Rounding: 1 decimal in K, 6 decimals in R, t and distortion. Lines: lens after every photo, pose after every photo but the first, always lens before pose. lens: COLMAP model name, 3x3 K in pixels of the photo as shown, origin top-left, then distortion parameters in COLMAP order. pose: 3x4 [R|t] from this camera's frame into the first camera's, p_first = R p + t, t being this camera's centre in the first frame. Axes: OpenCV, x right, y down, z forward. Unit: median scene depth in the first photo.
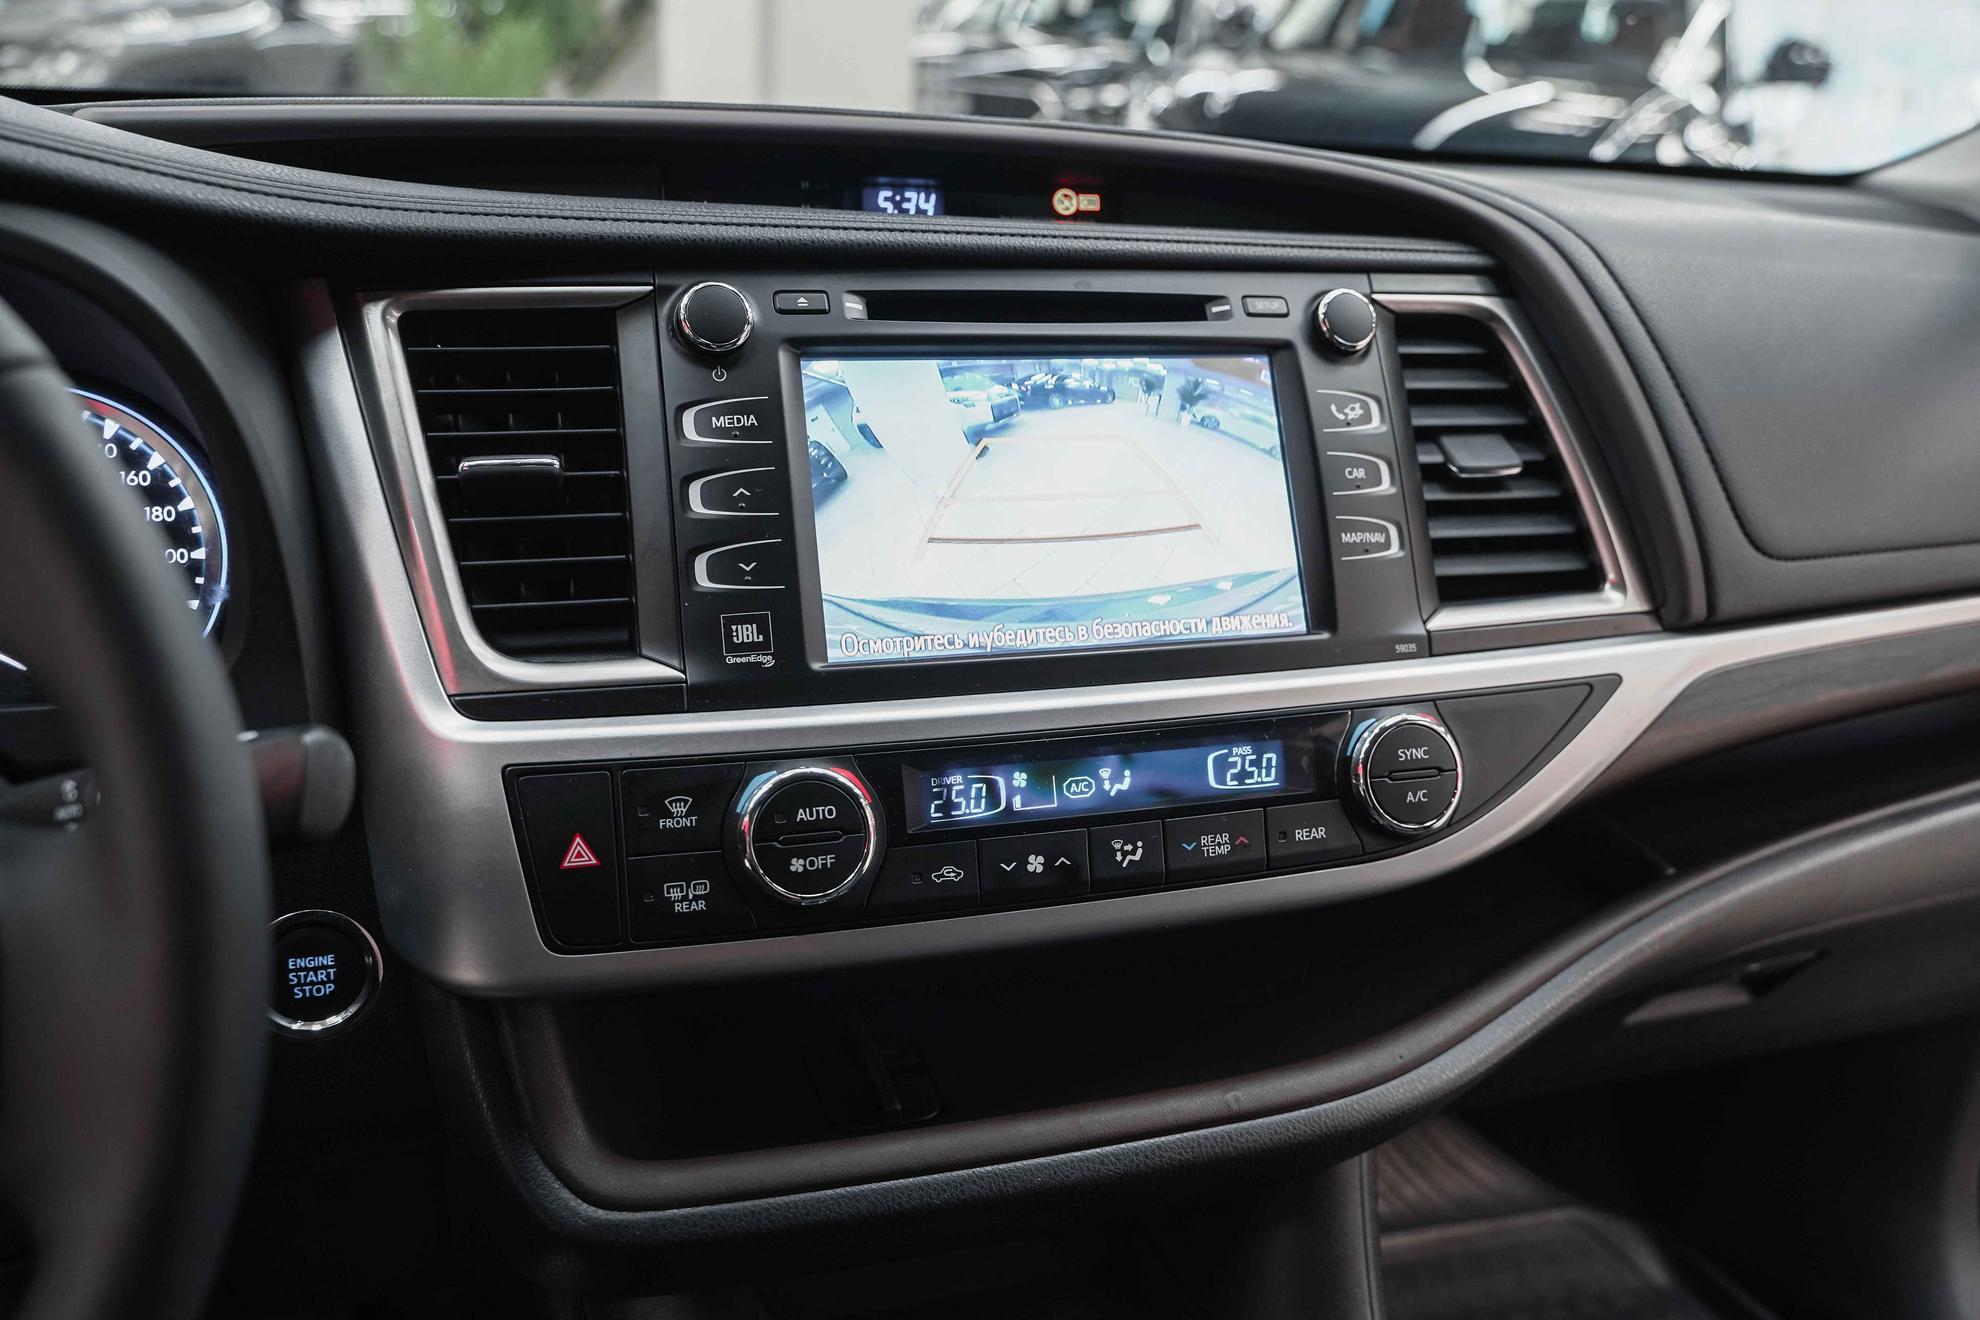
lens RADIAL K [[1592.5, 0, 1004.0], [0, 1592.5, 645.3], [0, 0, 1]] dist [-0.011417, 0.013730]
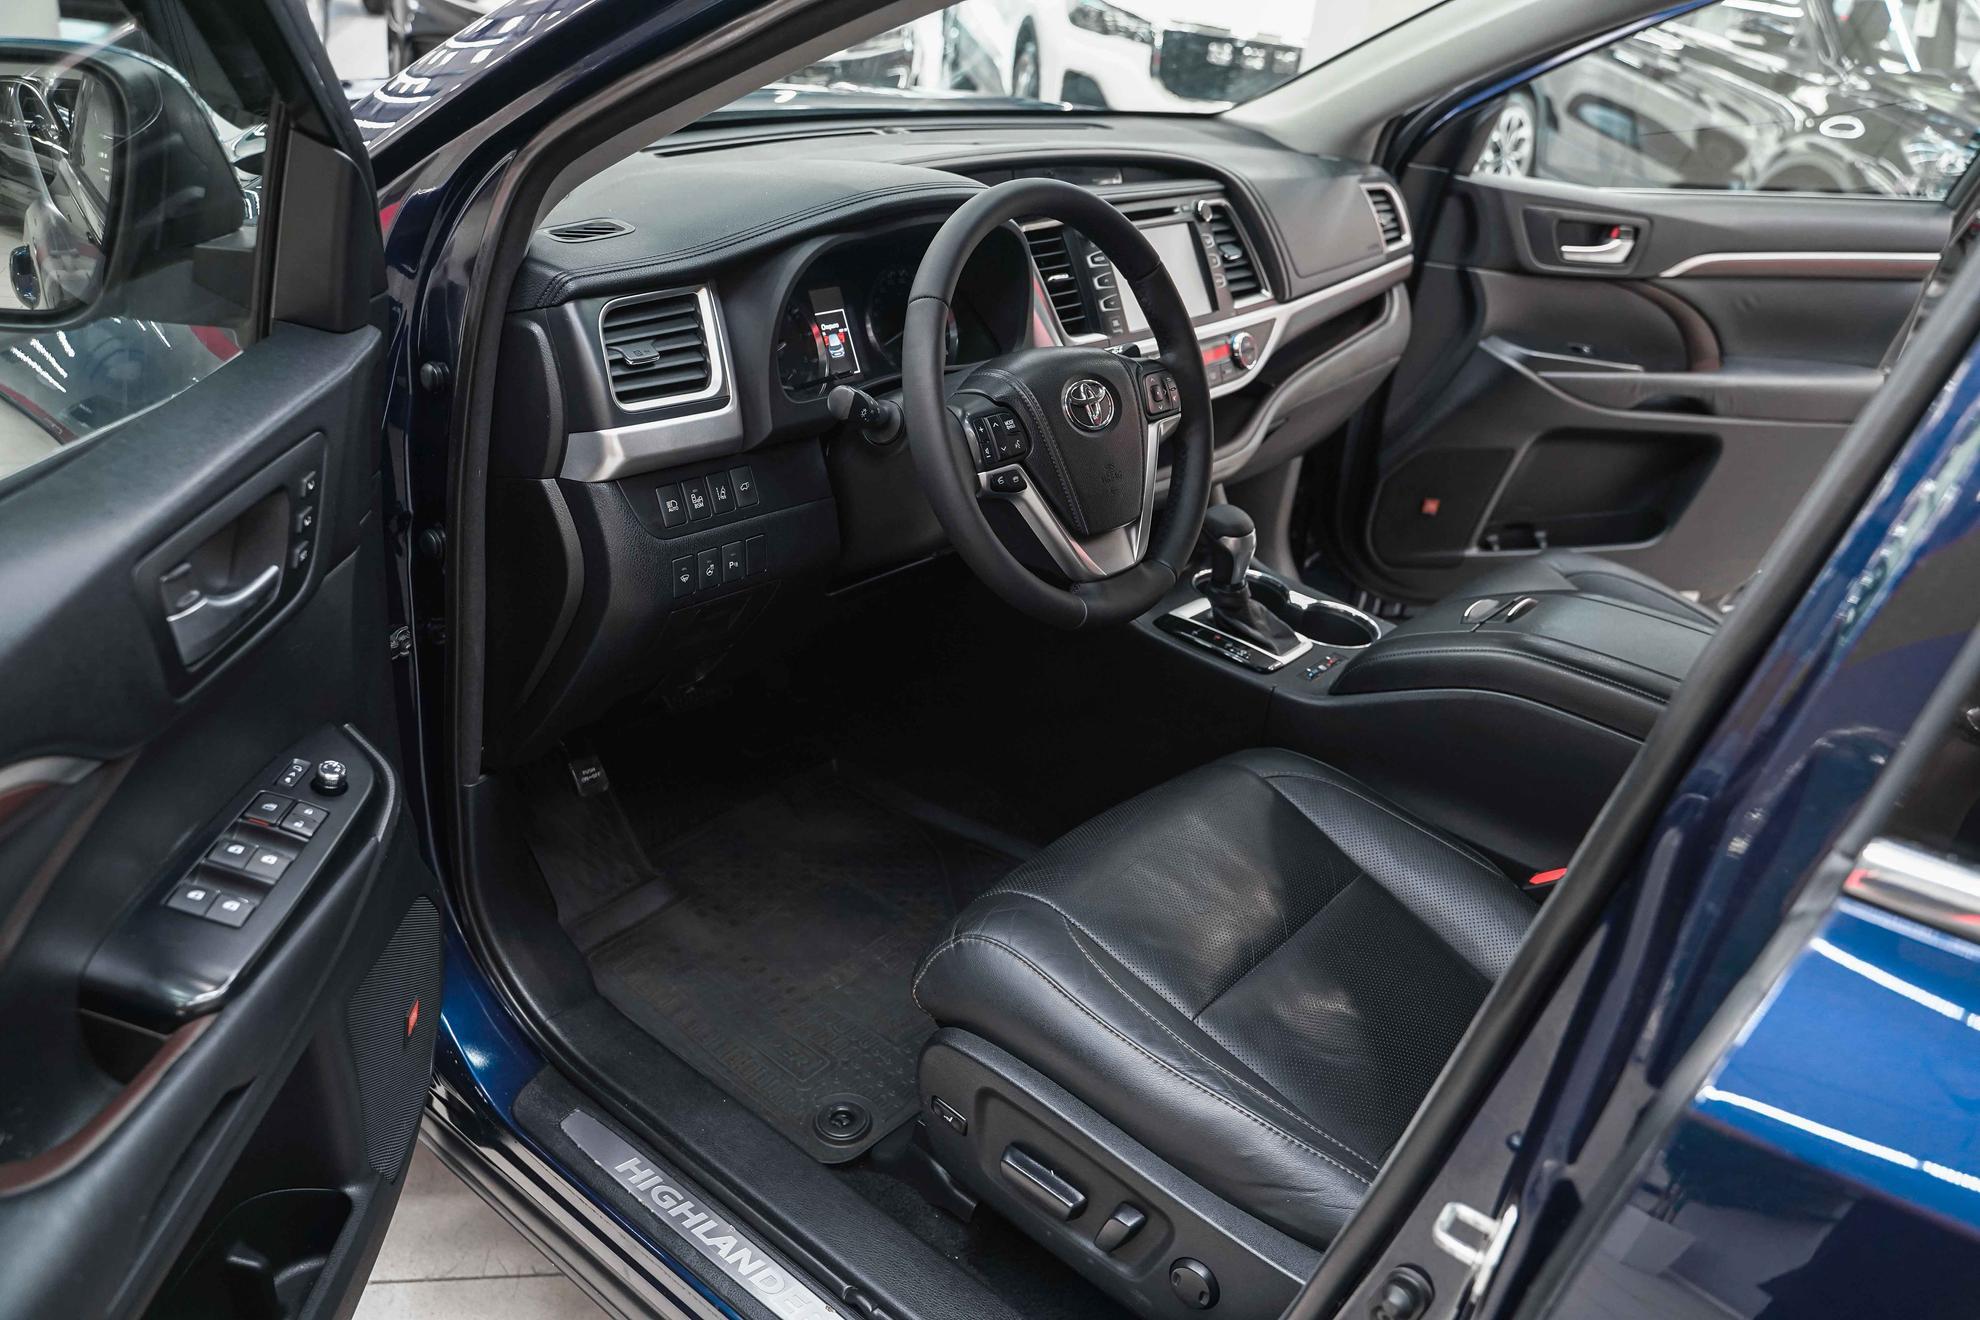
lens RADIAL K [[1592.5, 0, 977.7], [0, 1592.5, 663.5], [0, 0, 1]] dist [-0.011417, 0.013730]
pose [[0.836754, -0.206041, 0.507337, -2.152100], [0.129524, 0.974689, 0.182220, 0.040421], [-0.532040, -0.086761, 0.842262, -1.651786]]
